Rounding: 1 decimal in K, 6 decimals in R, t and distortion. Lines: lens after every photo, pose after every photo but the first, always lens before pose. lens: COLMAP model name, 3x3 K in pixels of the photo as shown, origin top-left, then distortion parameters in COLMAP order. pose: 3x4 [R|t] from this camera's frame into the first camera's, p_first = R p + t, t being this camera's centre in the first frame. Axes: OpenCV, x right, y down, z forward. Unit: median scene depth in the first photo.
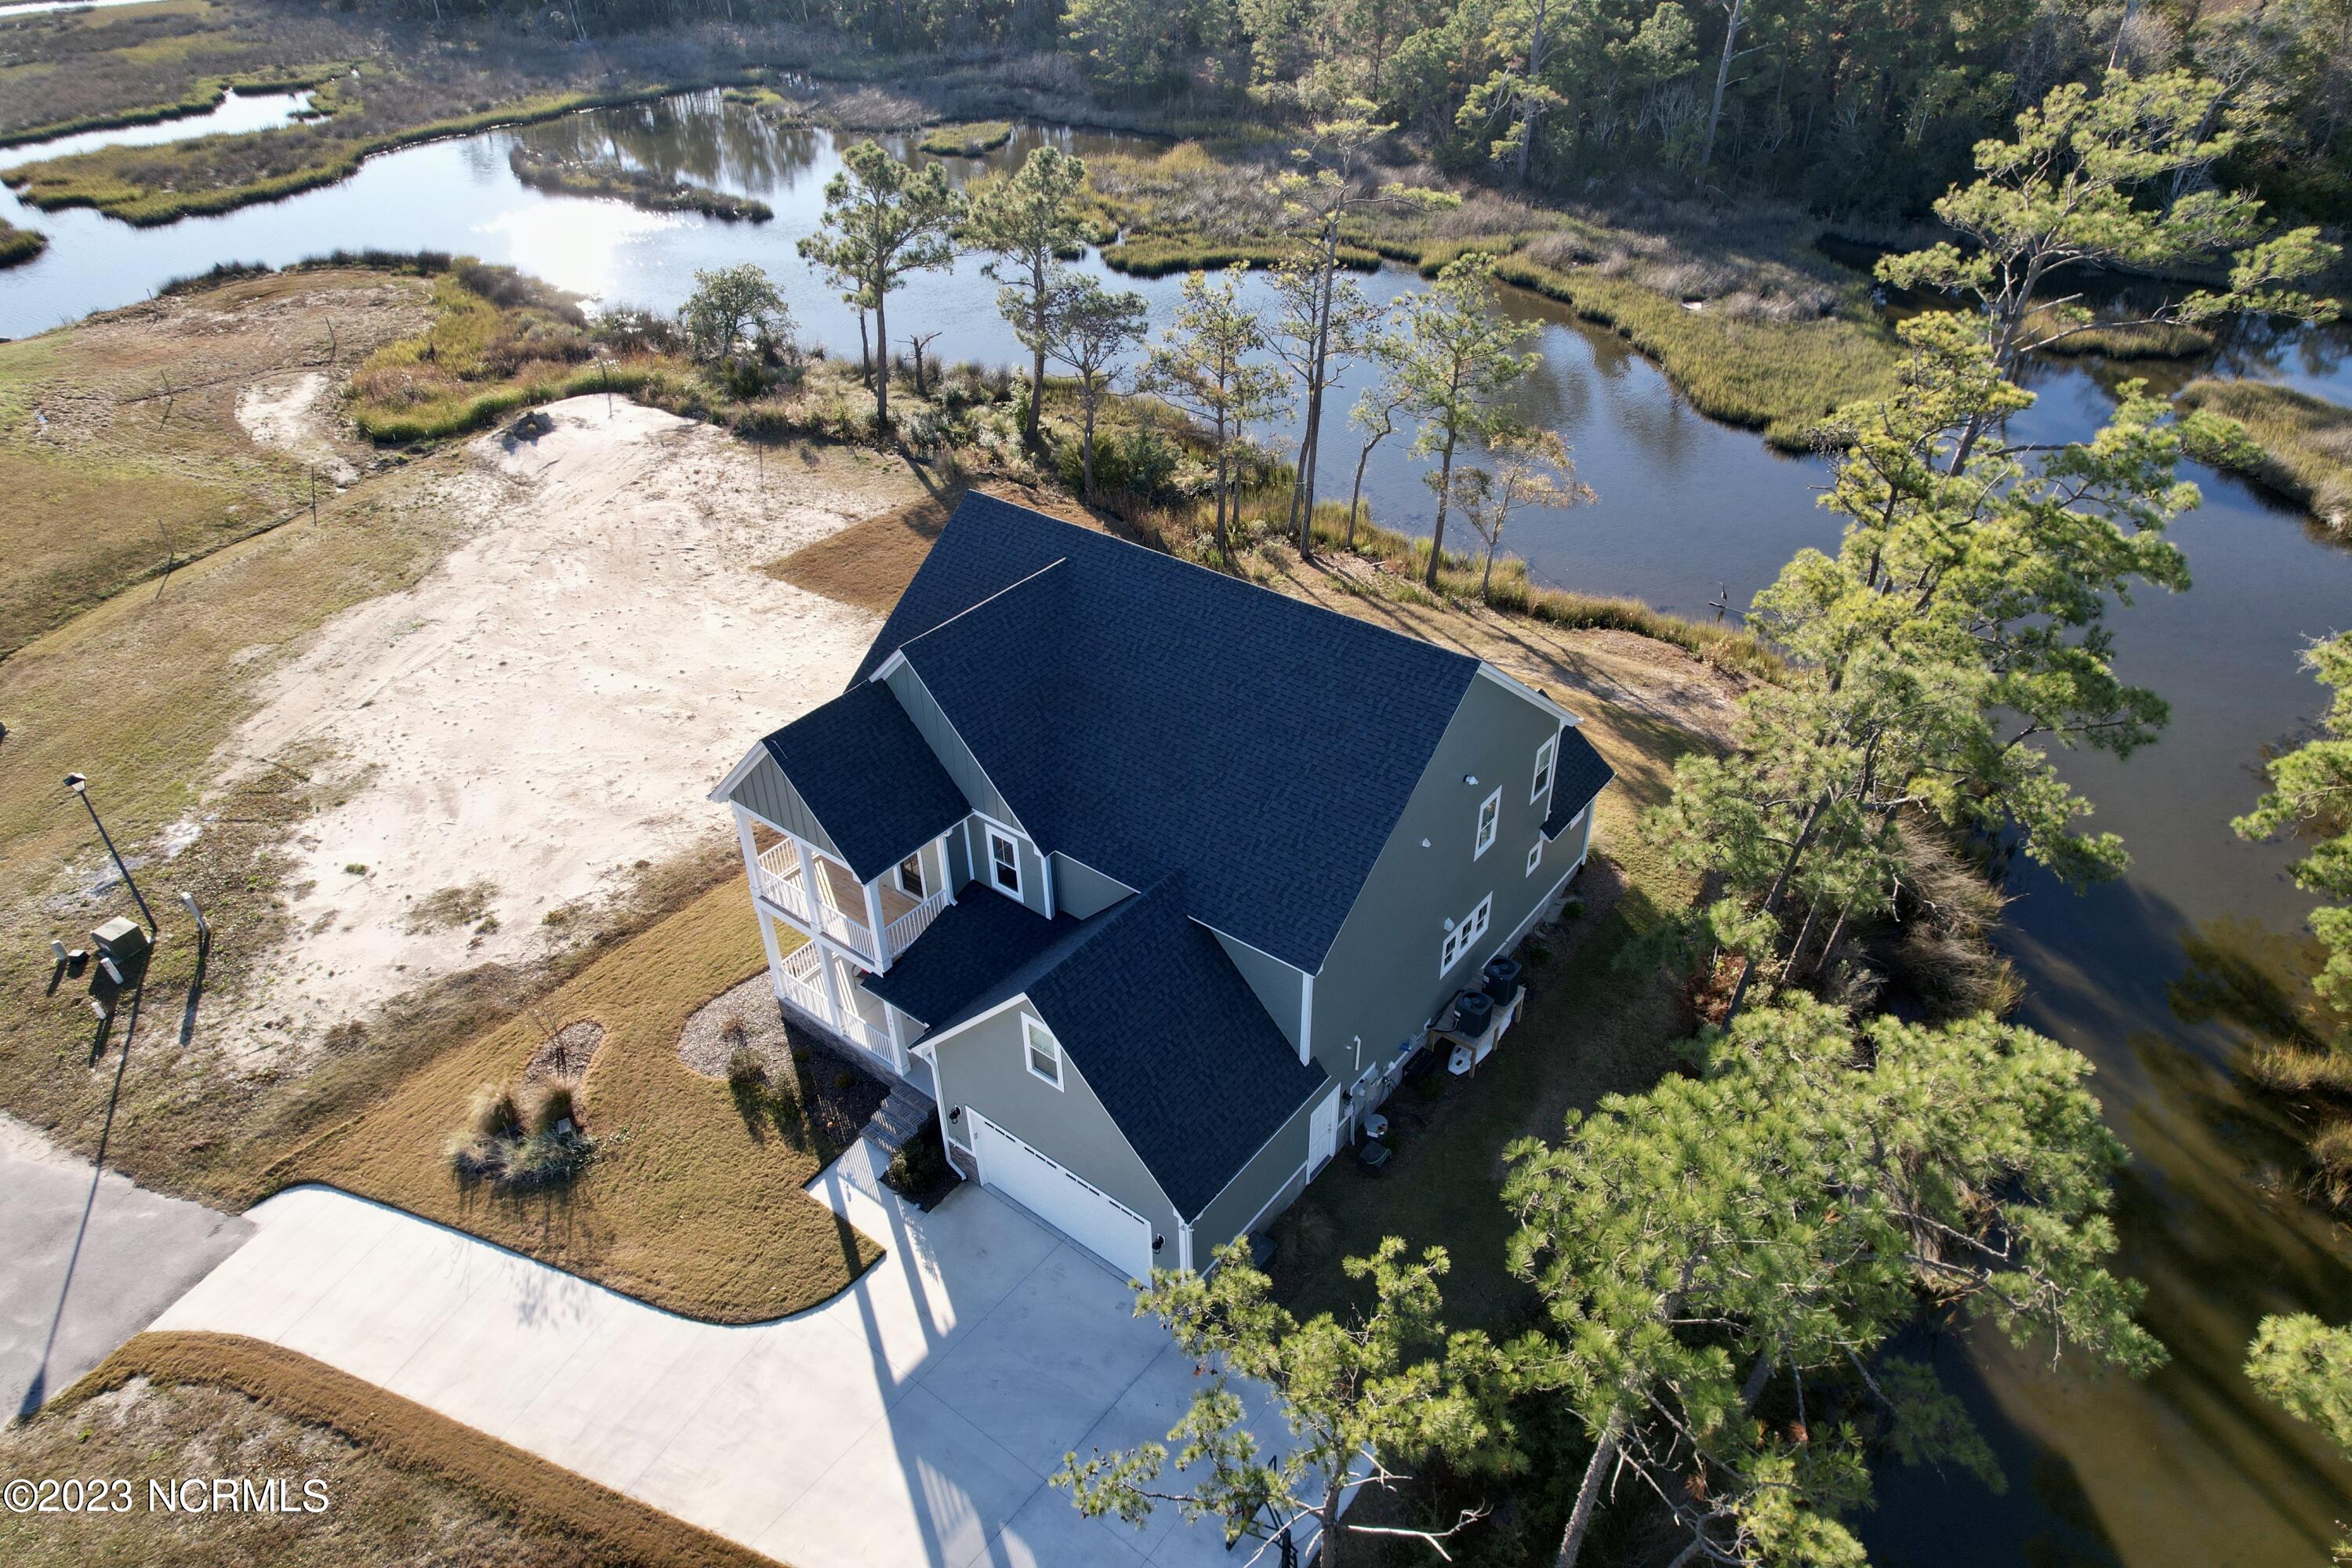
lens RADIAL K [[1509.0, 0, 1179.2], [0, 1509.0, 785.4], [0, 0, 1]] dist [-0.081739, 0.072703]
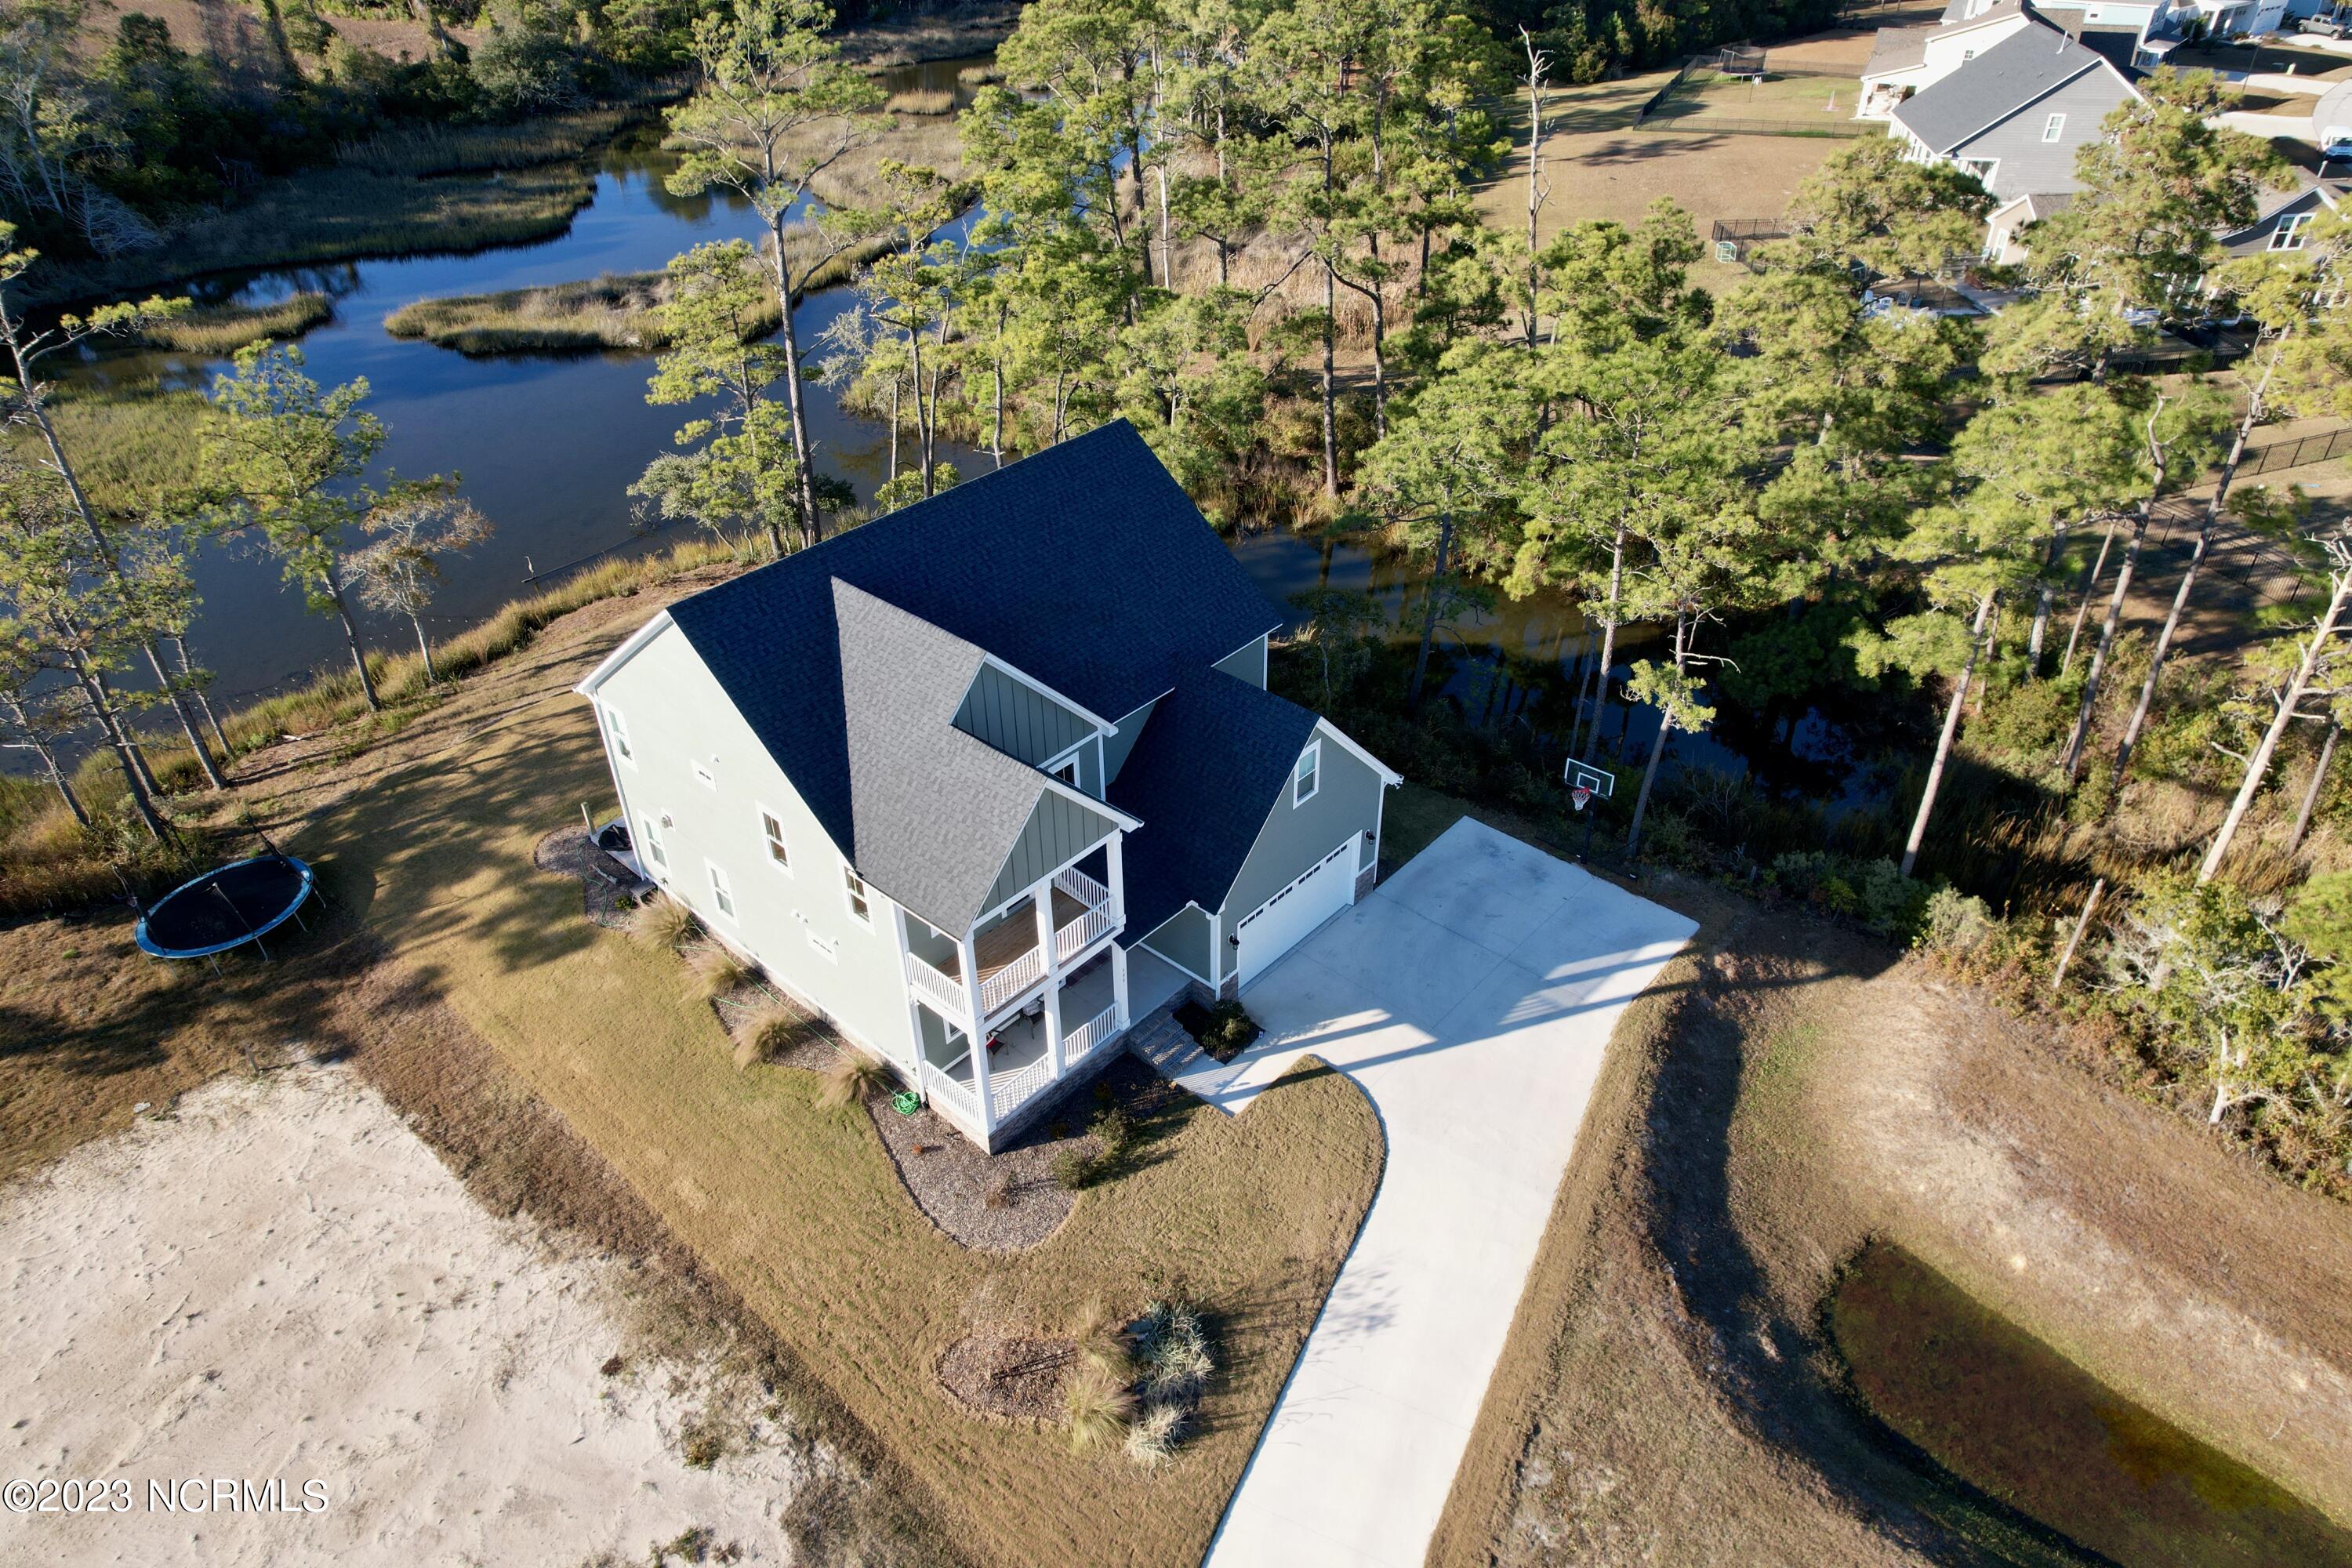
lens RADIAL K [[1509.0, 0, 1179.2], [0, 1509.0, 785.4], [0, 0, 1]] dist [-0.081739, 0.072703]
pose [[0.063931, -0.558671, 0.826922, -0.997934], [0.576887, 0.696829, 0.426180, -0.361136], [-0.814318, 0.449795, 0.366839, 0.548084]]
